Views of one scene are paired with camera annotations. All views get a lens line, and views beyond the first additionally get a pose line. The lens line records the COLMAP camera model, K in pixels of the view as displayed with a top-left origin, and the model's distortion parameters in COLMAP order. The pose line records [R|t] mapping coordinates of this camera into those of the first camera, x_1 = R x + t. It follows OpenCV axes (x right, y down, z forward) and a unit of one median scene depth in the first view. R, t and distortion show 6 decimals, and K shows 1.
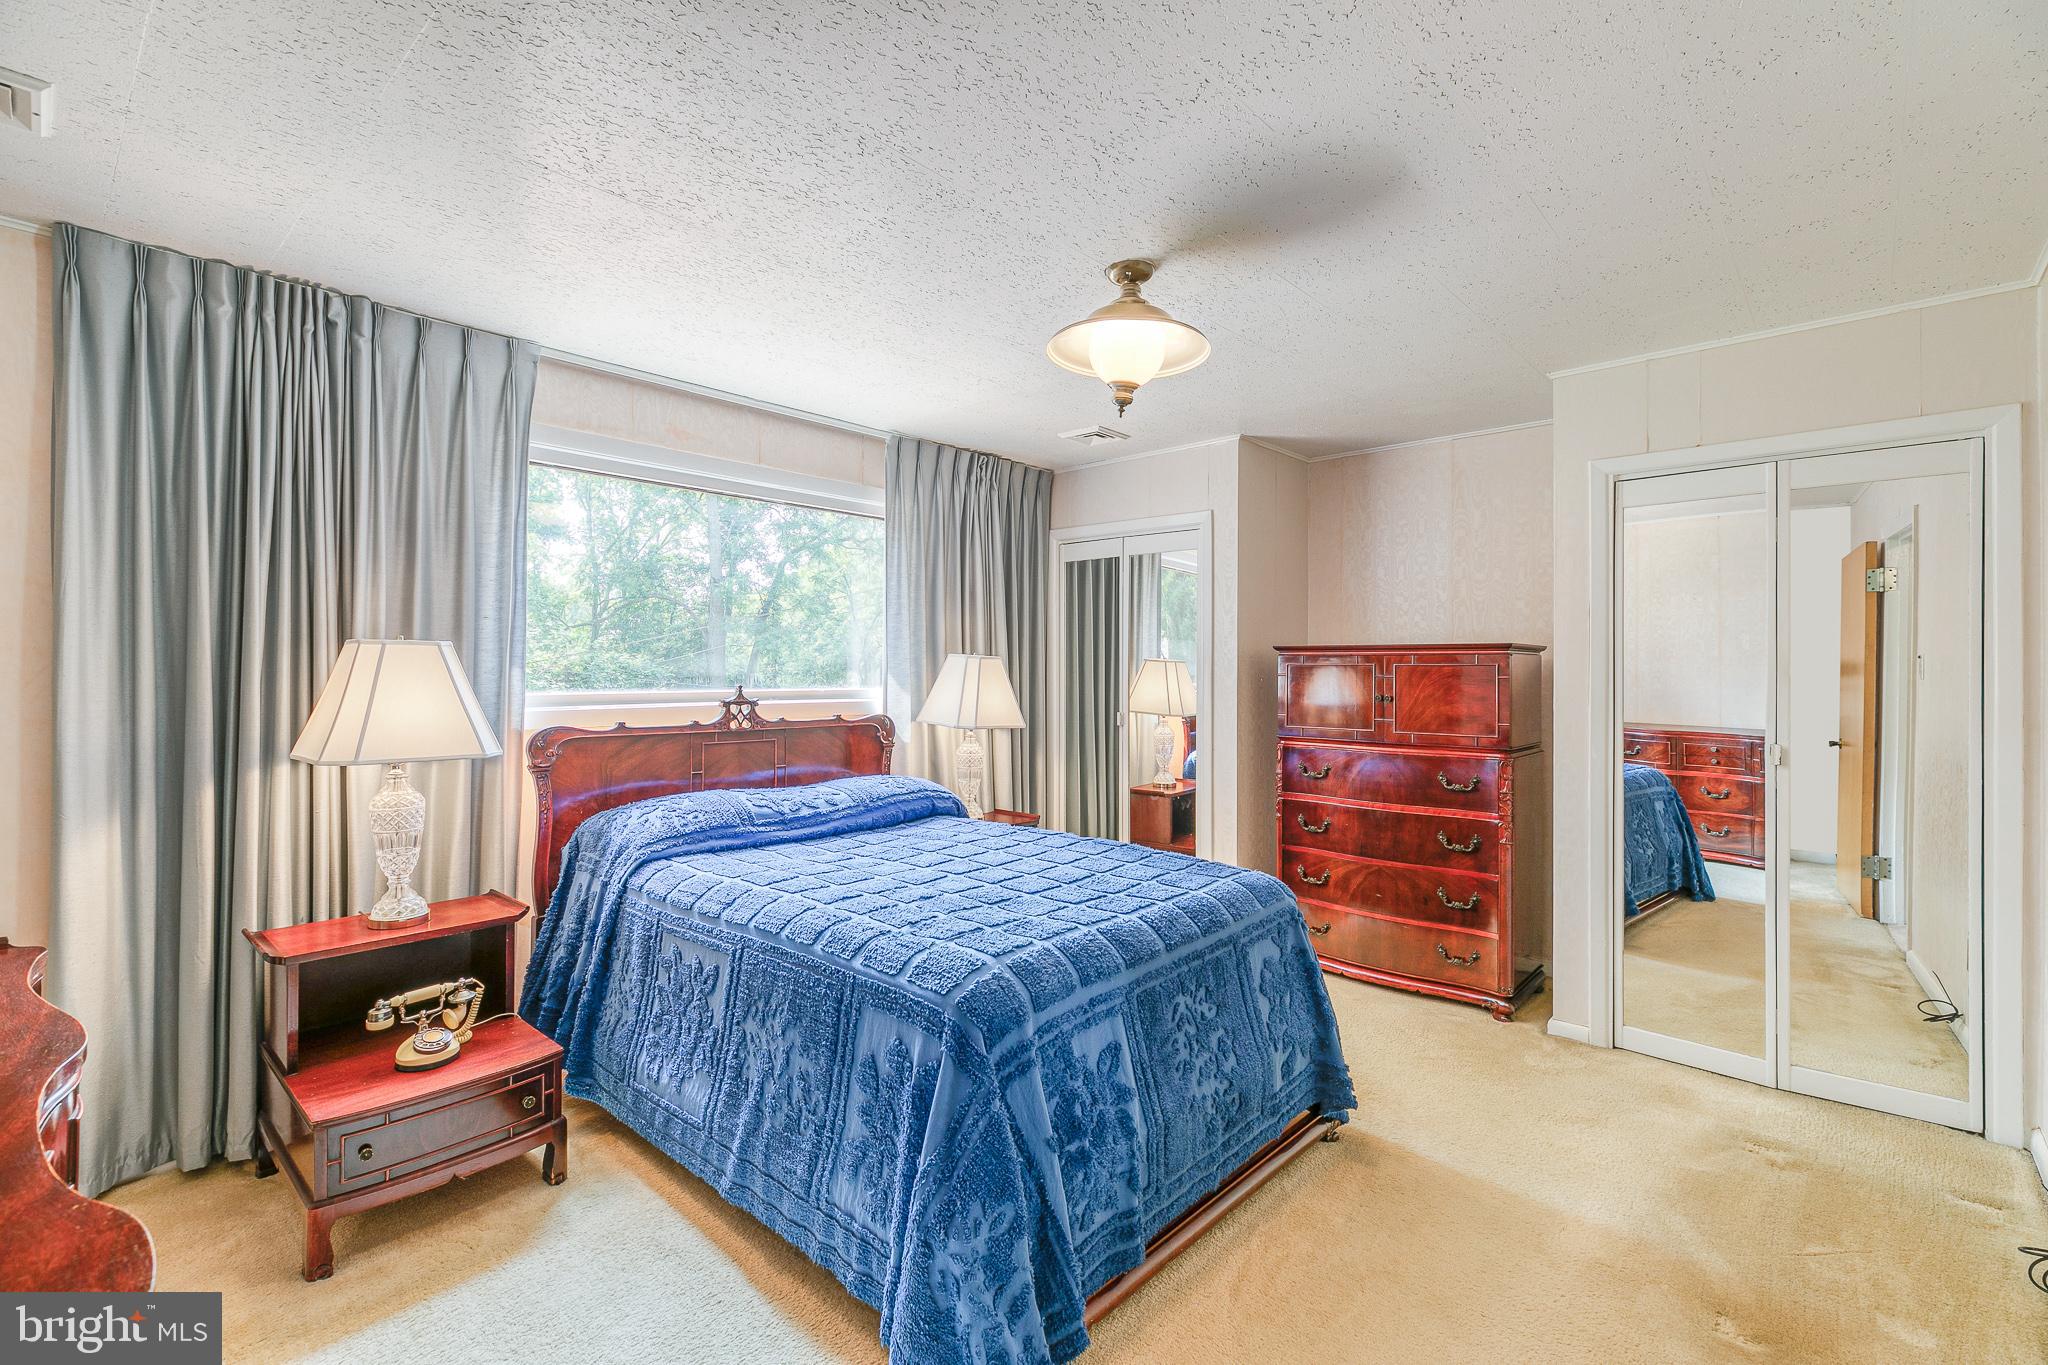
lens RADIAL K [[919.2, 0, 1026.8], [0, 919.2, 670.0], [0, 0, 1]] dist [0.002547, 0.001155]
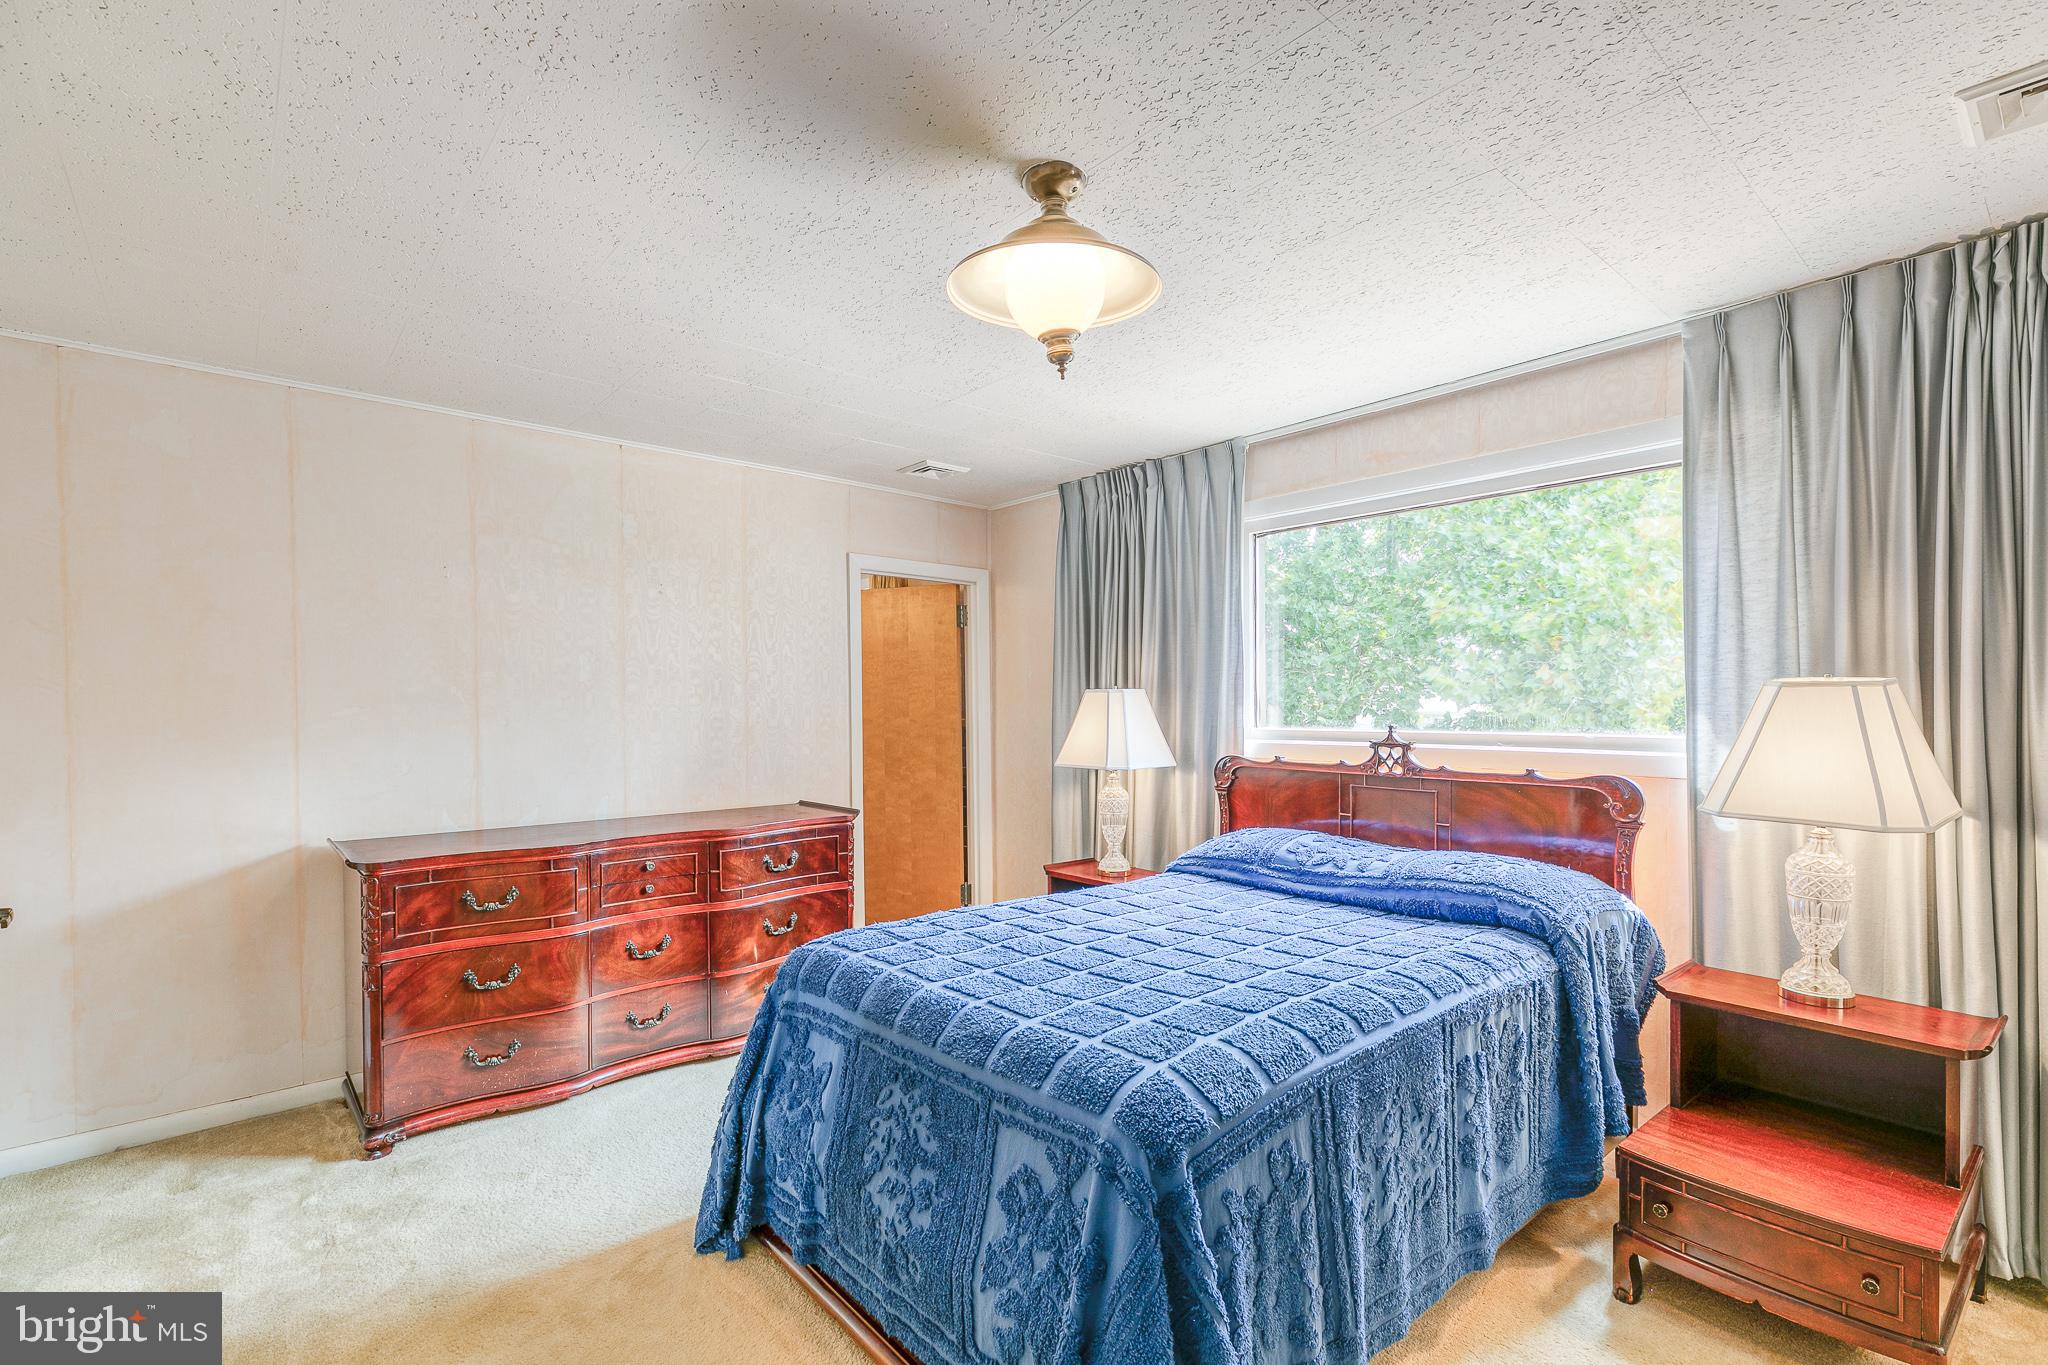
lens RADIAL K [[932.0, 0, 1026.2], [0, 932.0, 712.7], [0, 0, 1]] dist [0.057777, 0.000206]
pose [[-0.103887, 0.002343, -0.994586, 0.636107], [-0.001176, 0.999996, 0.002479, 0.002560], [0.994588, 0.001427, -0.103884, 0.751998]]
